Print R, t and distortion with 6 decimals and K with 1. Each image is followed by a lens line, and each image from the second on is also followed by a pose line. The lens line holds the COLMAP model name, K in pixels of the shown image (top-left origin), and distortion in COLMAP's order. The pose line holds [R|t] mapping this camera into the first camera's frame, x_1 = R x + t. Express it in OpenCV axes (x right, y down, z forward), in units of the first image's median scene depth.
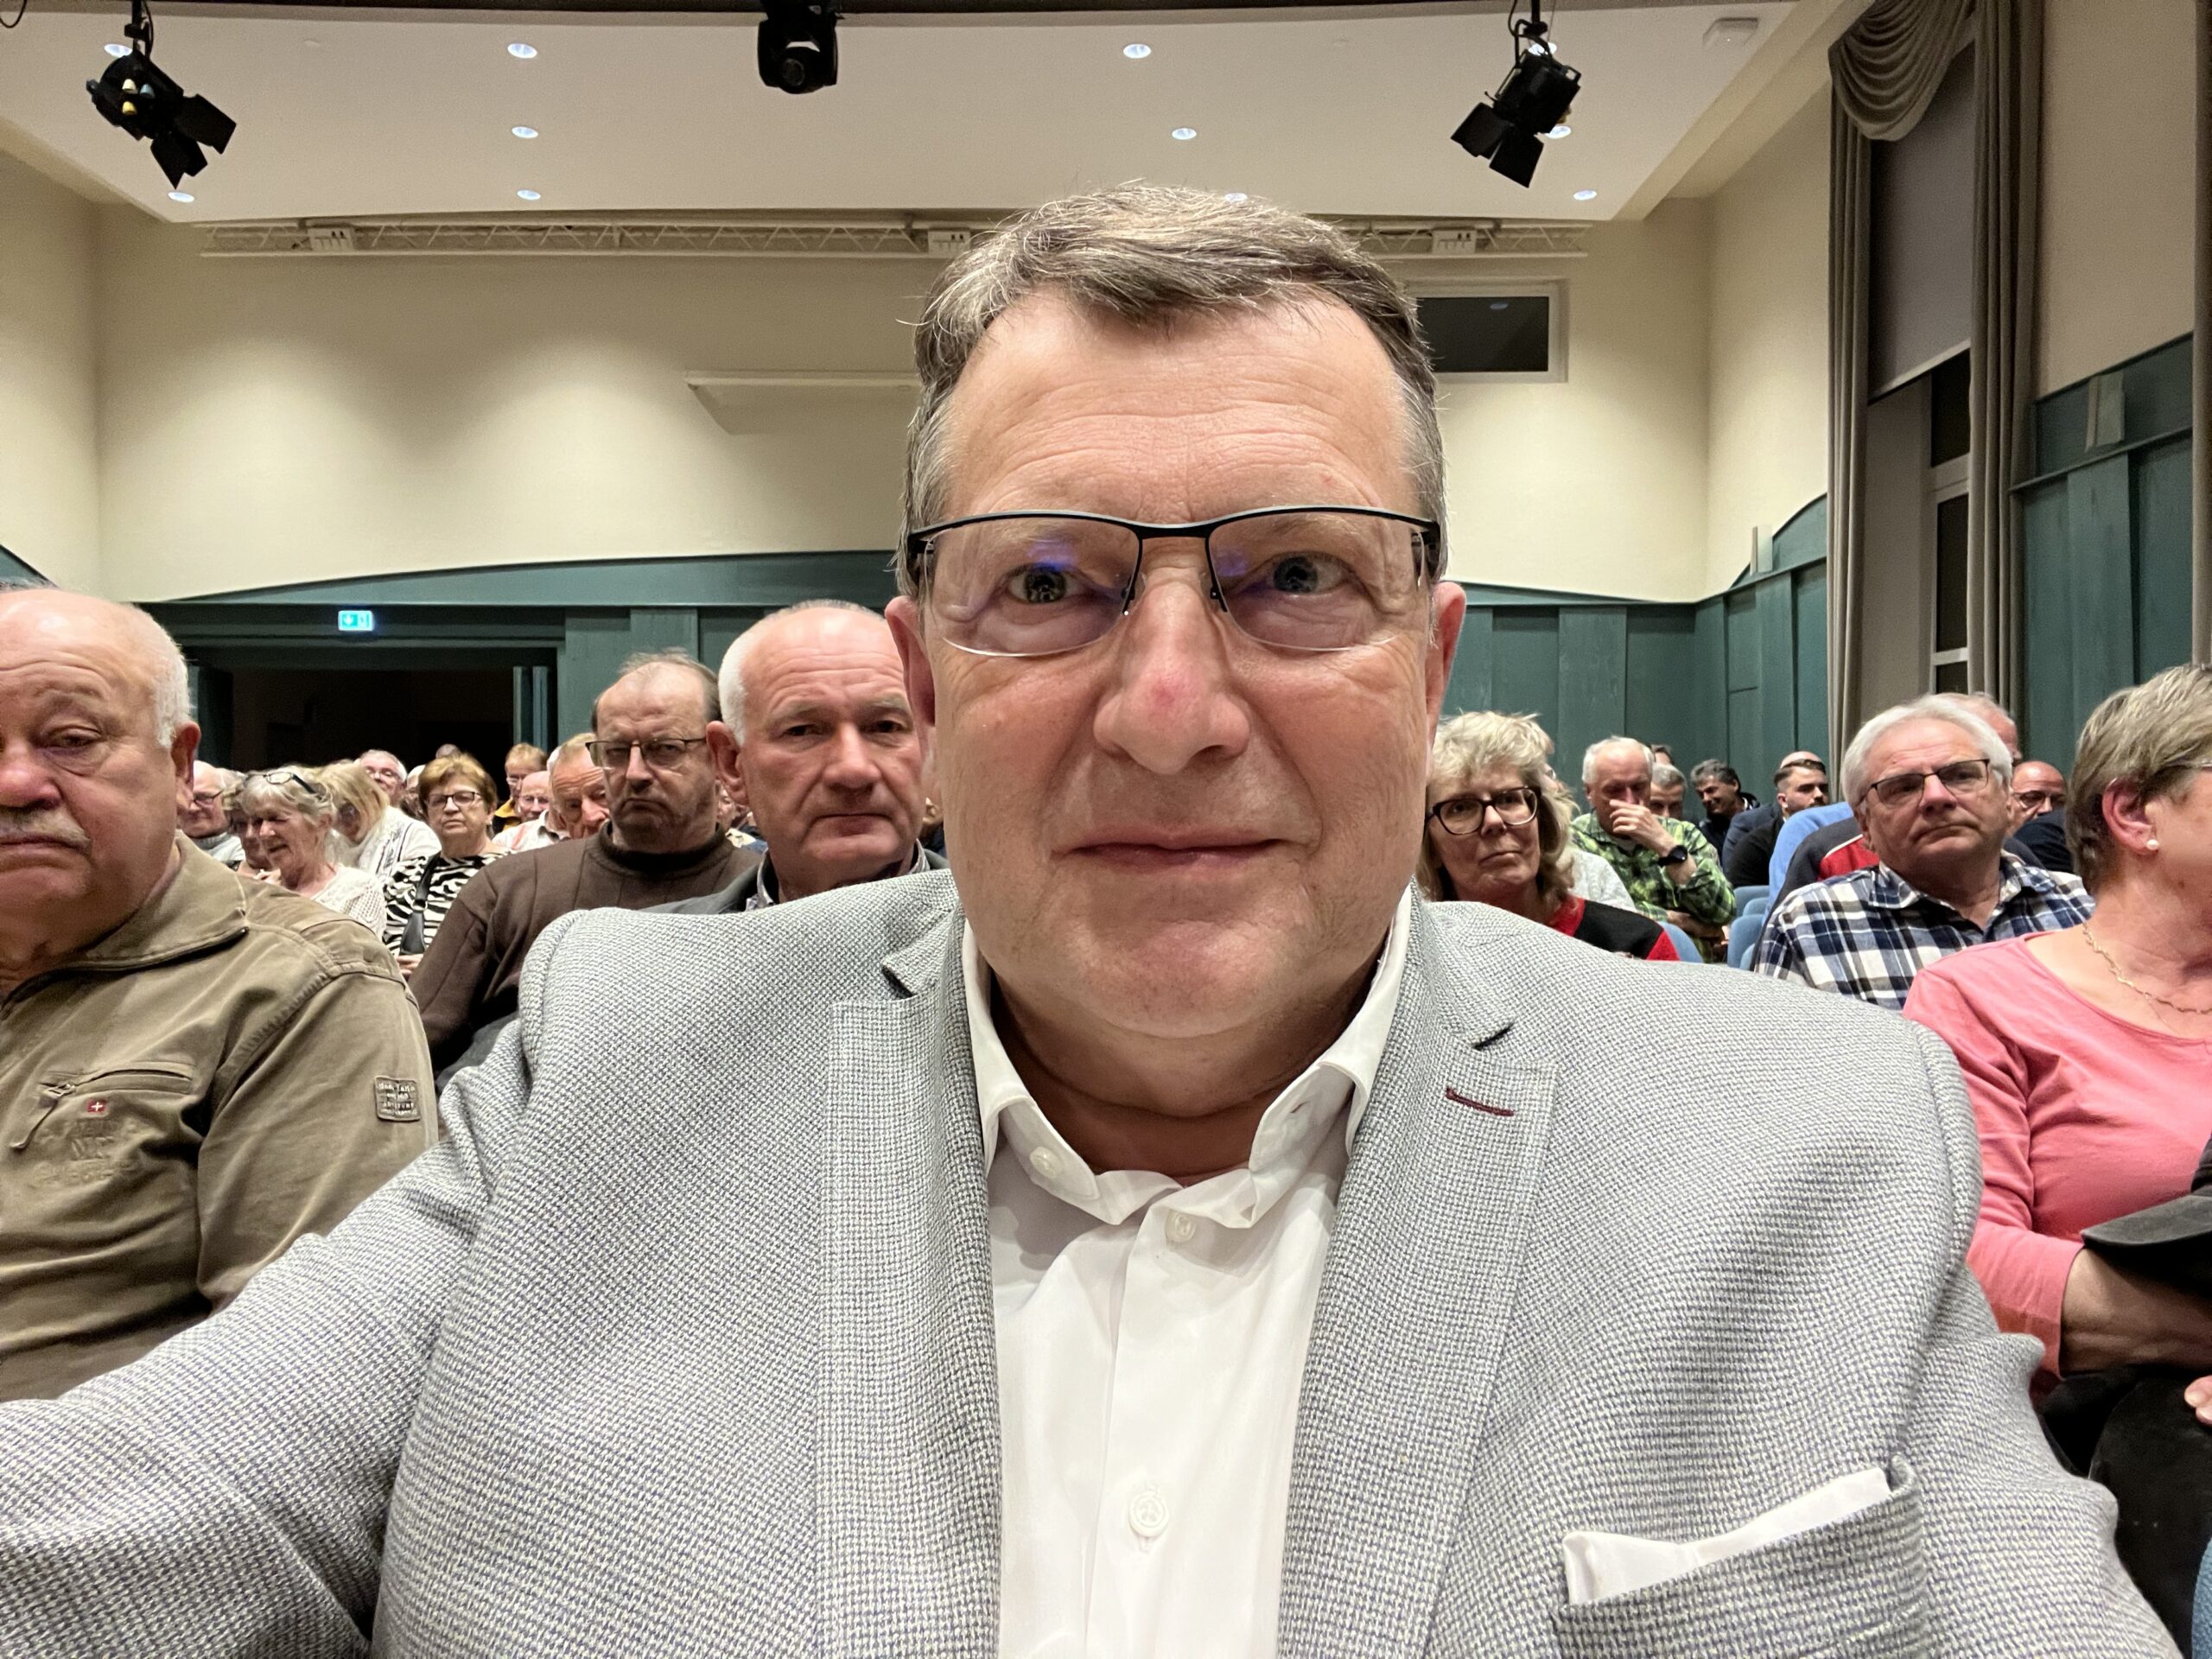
lens RADIAL K [[1520.6, 0, 1112.1], [0, 1520.6, 825.2], [0, 0, 1]] dist [0.003873, 0.000095]
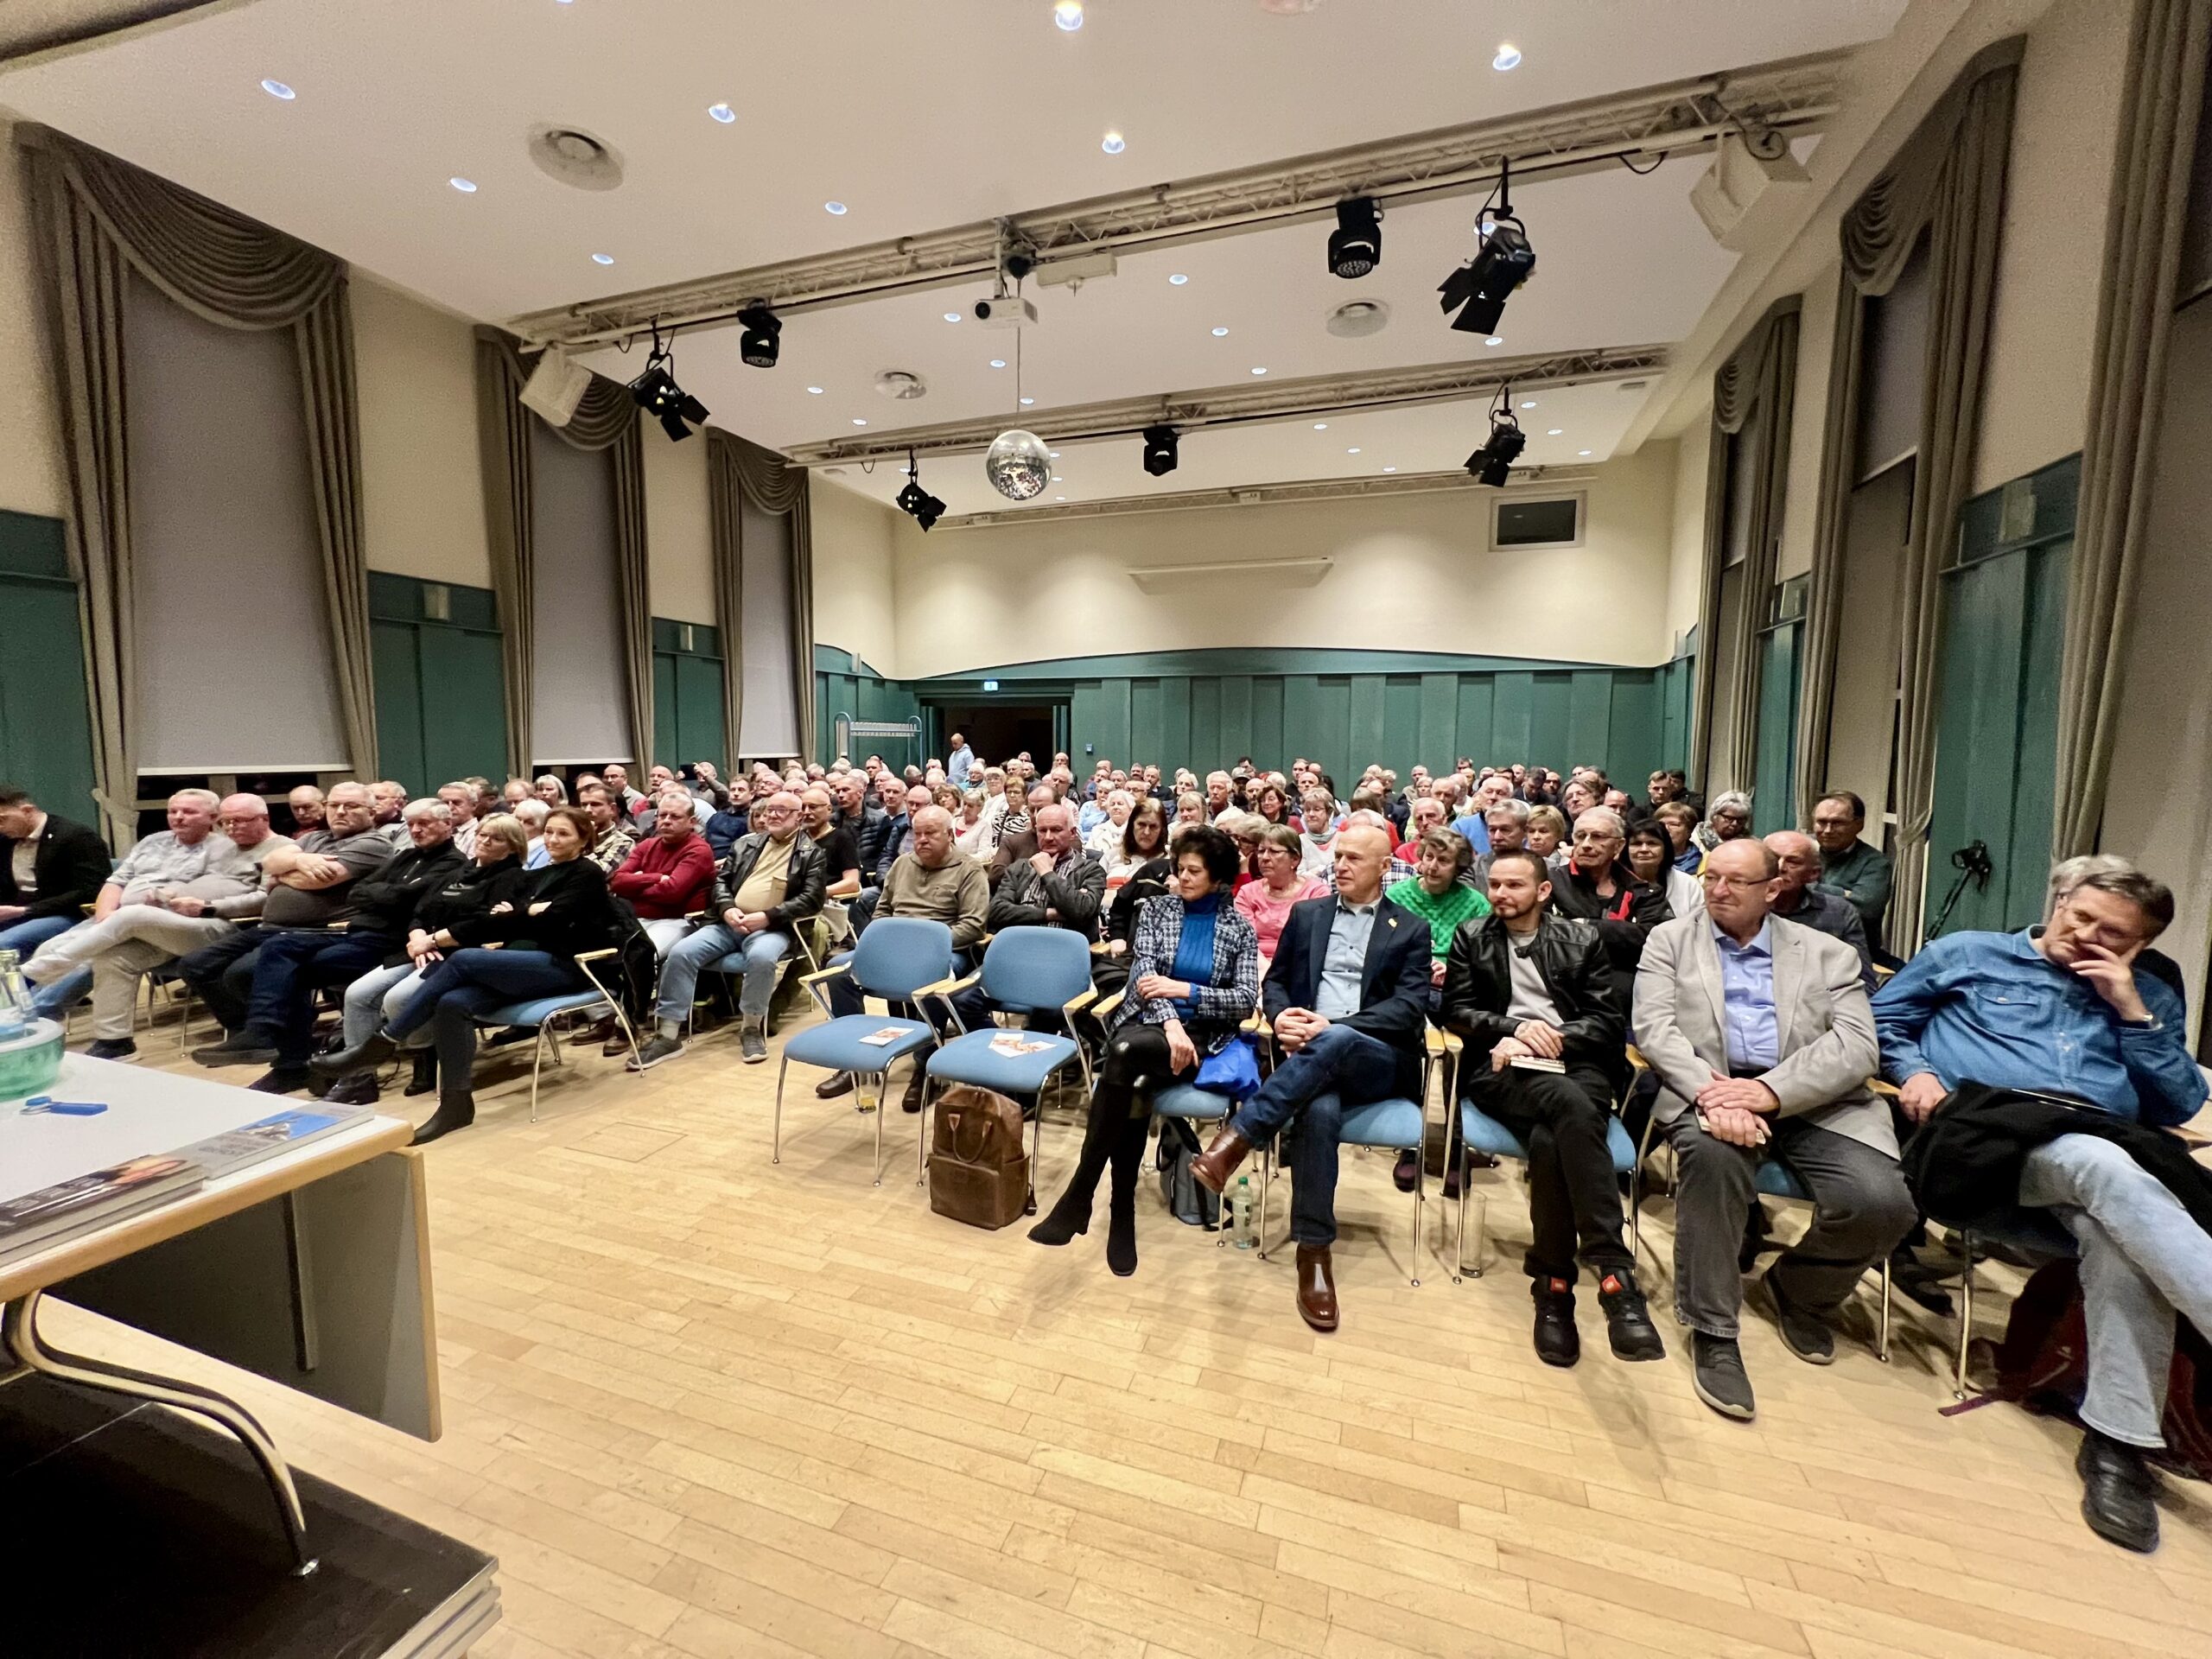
lens RADIAL K [[882.5, 0, 1102.9], [0, 882.5, 833.5], [0, 0, 1]] dist [0.000810, 0.000003]
pose [[0.943248, 0.042805, -0.329318, 0.119756], [-0.011334, 0.995230, 0.096896, -0.044215], [0.331895, -0.087665, 0.939234, -0.230095]]
